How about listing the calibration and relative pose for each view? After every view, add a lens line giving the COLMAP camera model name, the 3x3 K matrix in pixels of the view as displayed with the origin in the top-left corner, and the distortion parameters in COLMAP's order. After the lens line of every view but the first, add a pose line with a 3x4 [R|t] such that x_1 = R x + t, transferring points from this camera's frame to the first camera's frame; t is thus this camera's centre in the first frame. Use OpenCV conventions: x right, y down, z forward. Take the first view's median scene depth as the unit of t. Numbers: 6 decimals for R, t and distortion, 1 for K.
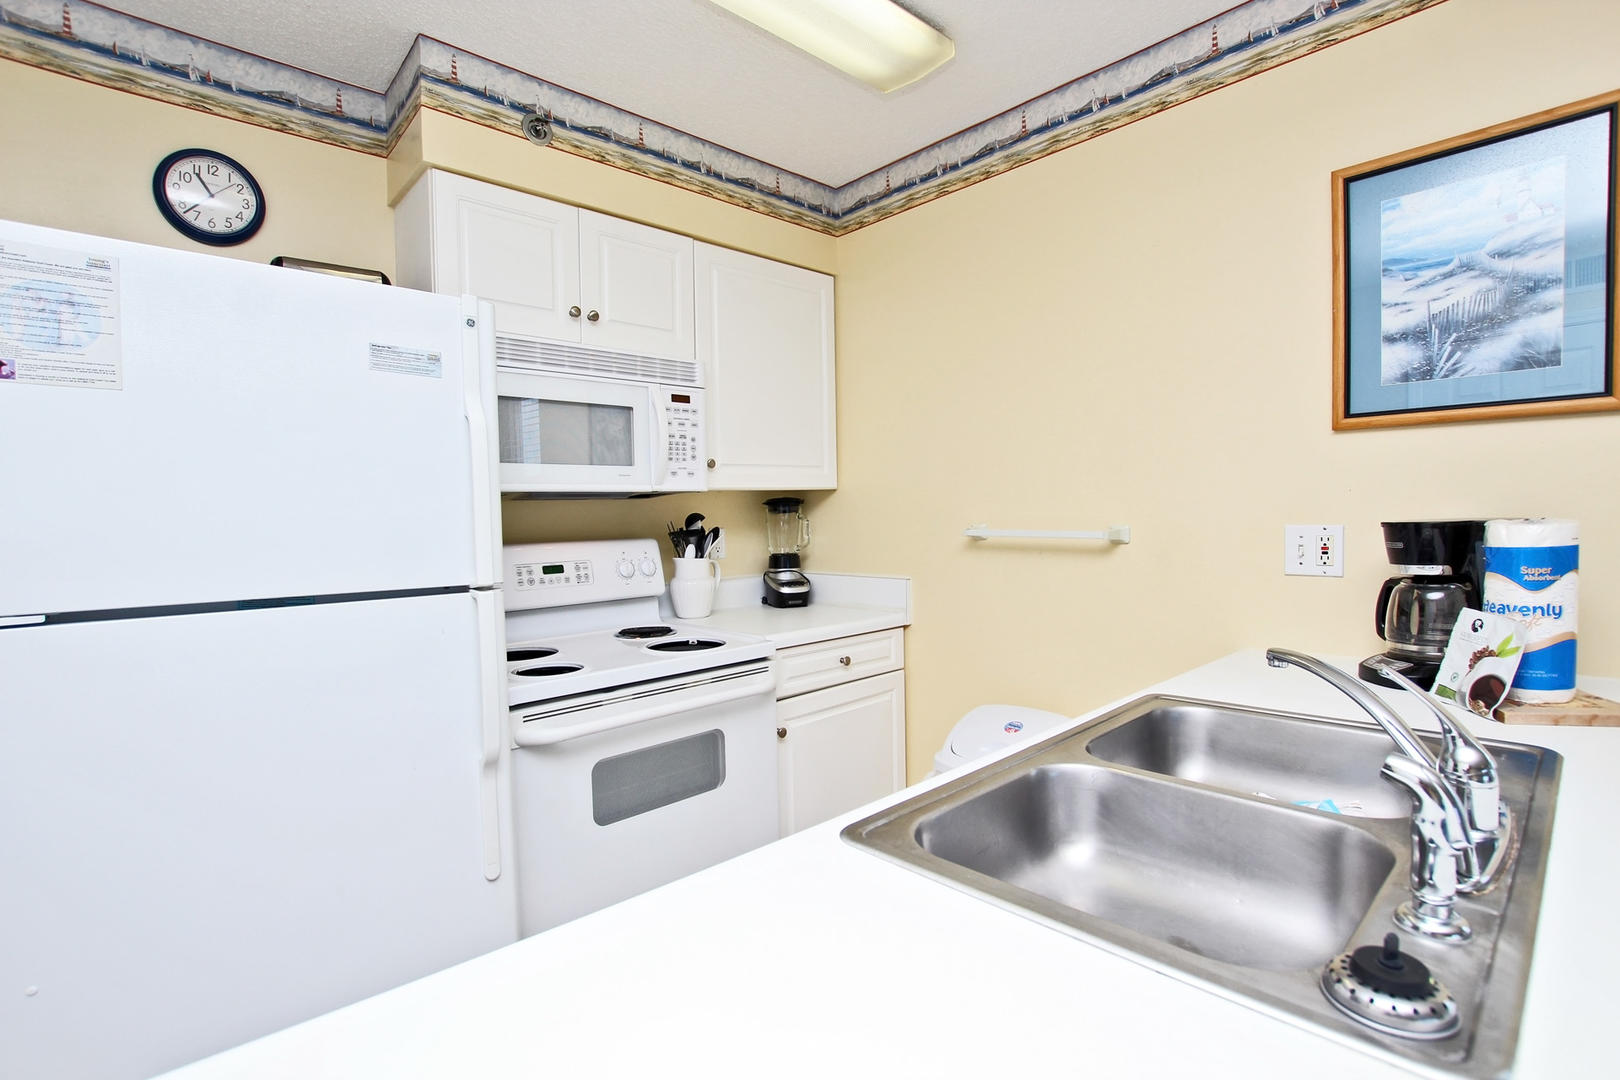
lens RADIAL K [[767.0, 0, 810.0], [0, 767.0, 540.0], [0, 0, 1]] dist [-0.002197, -0.000577]
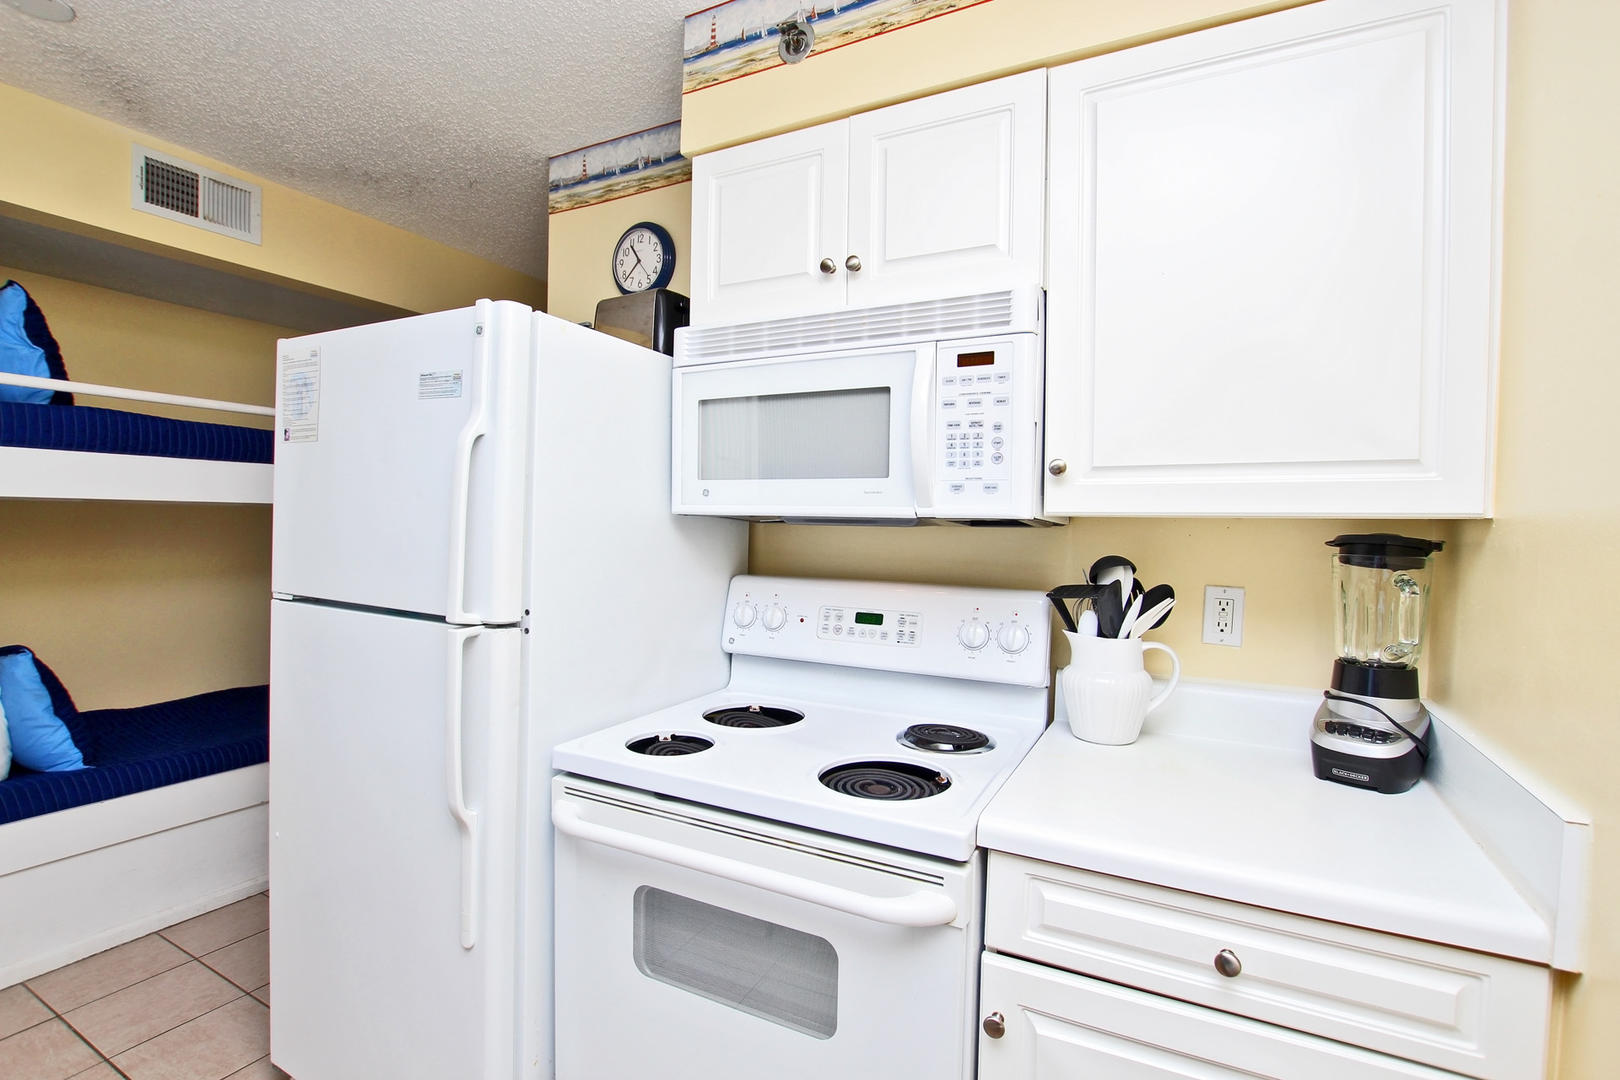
lens RADIAL K [[768.3, 0, 810.0], [0, 768.3, 540.0], [0, 0, 1]] dist [-0.016687, -0.000193]
pose [[0.316797, 0.051335, -0.947103, 0.352305], [-0.062021, 0.997518, 0.033323, -0.059184], [0.946464, 0.048184, 0.319194, 0.705706]]
